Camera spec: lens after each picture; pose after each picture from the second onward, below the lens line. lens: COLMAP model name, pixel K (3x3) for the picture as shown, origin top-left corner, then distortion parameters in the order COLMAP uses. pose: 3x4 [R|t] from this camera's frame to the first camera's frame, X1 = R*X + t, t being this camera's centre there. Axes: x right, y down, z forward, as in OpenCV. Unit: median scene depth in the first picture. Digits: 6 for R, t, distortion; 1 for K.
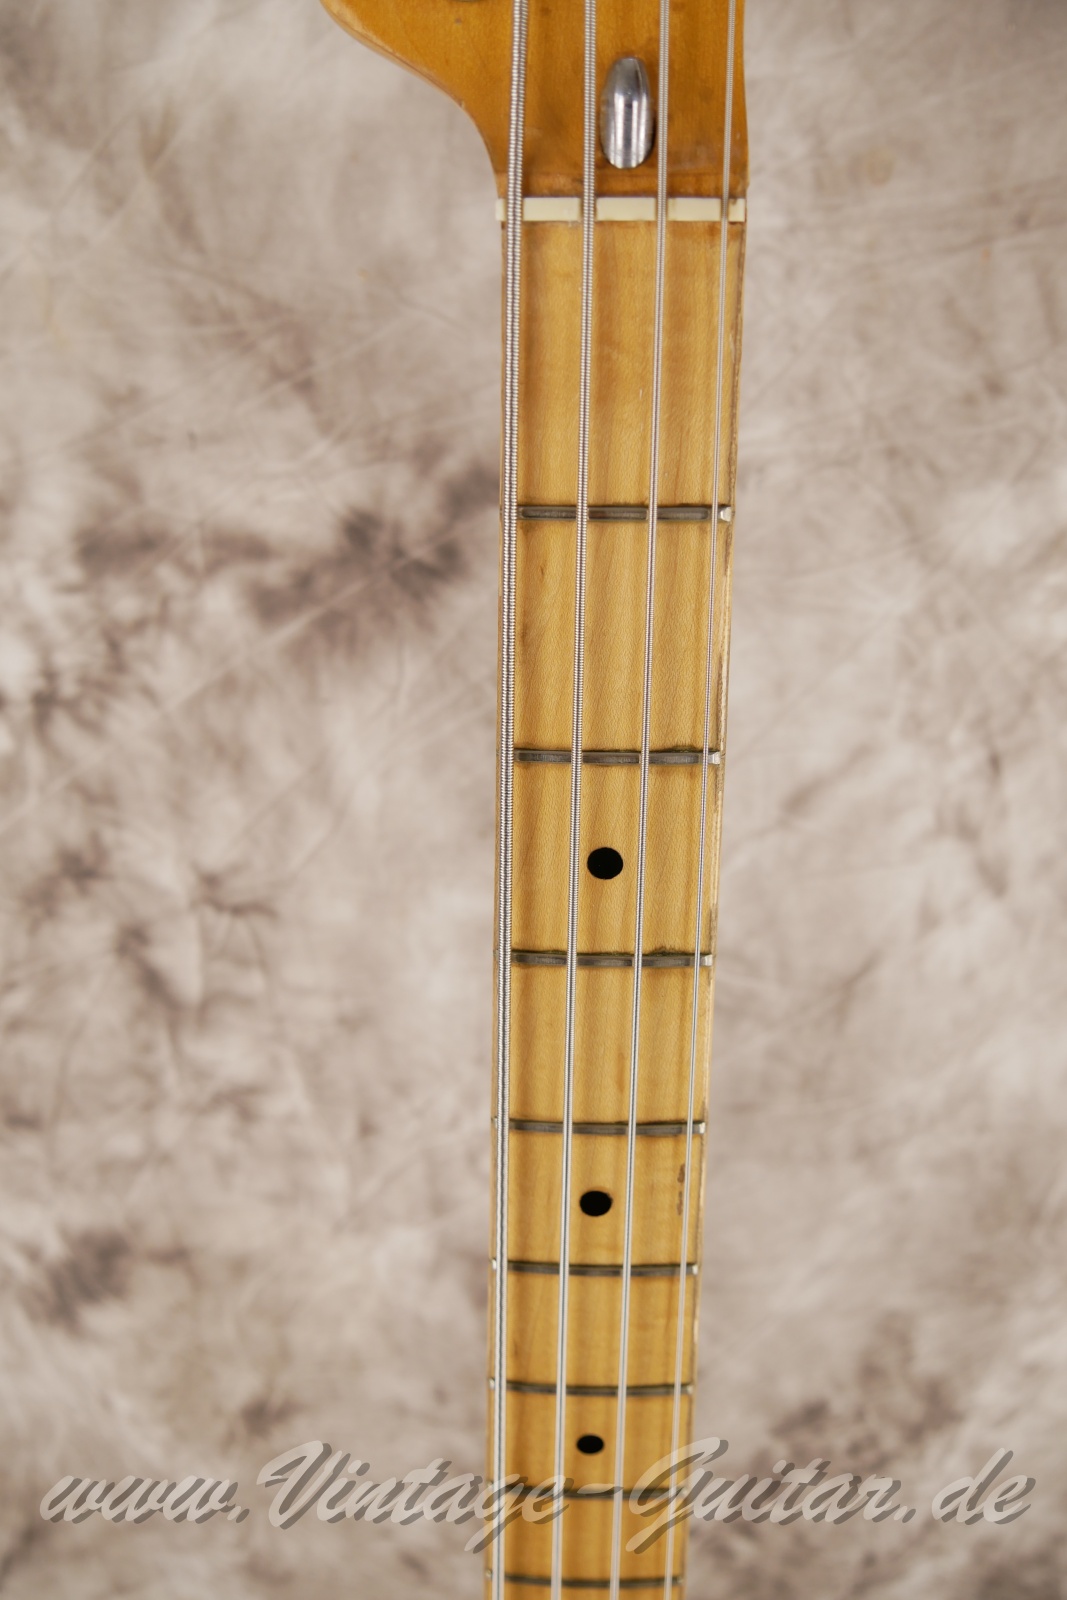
lens RADIAL K [[1327.0, 0, 540.6], [0, 1327.0, 805.2], [0, 0, 1]] dist [-0.057734, 0.012869]
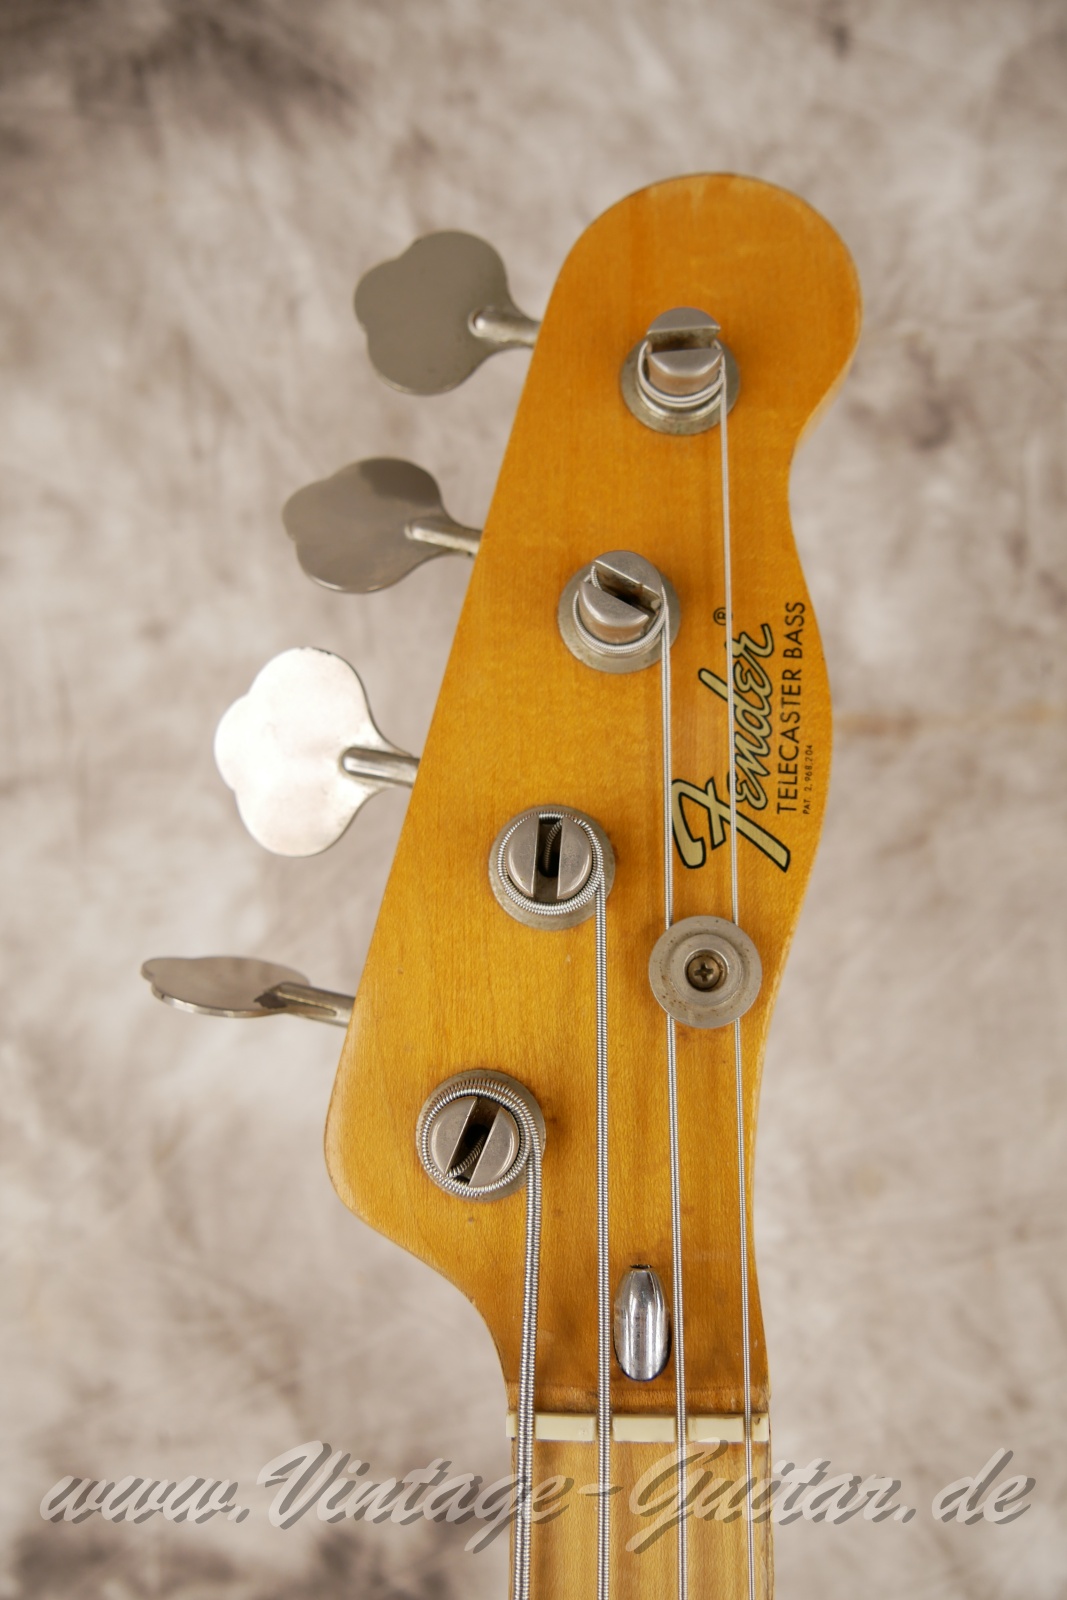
lens RADIAL K [[1327.0, 0, 540.6], [0, 1327.0, 805.2], [0, 0, 1]] dist [-0.057734, 0.012869]
pose [[0.999936, 0.006331, 0.009341, -0.011140], [-0.000177, 0.836468, -0.548016, -0.163659], [-0.011283, 0.547979, 0.836416, -0.019256]]
